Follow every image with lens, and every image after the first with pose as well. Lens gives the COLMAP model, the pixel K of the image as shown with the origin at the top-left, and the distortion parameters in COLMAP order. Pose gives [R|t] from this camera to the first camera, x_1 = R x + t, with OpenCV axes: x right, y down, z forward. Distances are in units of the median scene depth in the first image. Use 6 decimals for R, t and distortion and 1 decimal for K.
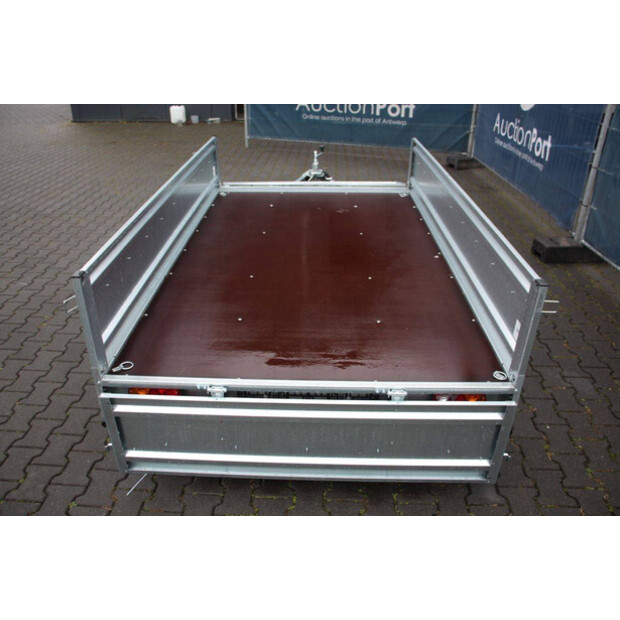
lens RADIAL K [[517.5, 0, 311.6], [0, 517.5, 312.2], [0, 0, 1]] dist [-0.058192, -0.006563]
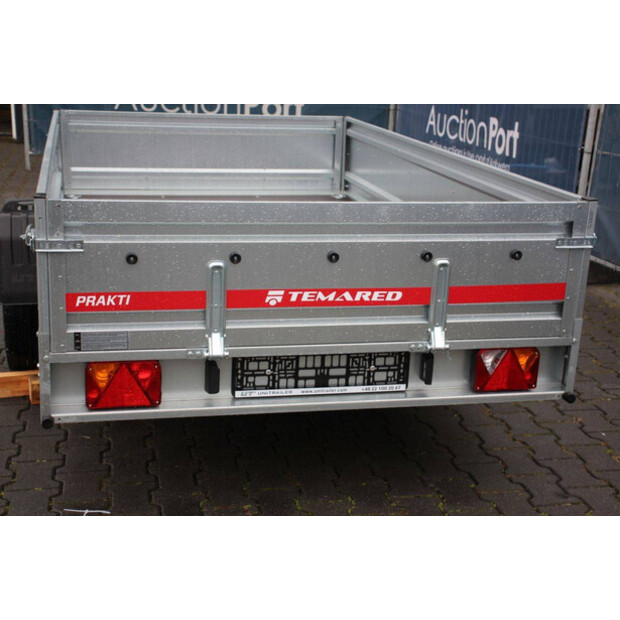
lens RADIAL K [[923.9, 0, 307.7], [0, 923.9, 308.6], [0, 0, 1]] dist [0.163866, 0.000000]
pose [[0.969708, -0.045660, 0.239963, -0.139422], [0.092906, 0.977487, -0.189441, 0.127047], [-0.225911, 0.205997, 0.952119, -0.132948]]
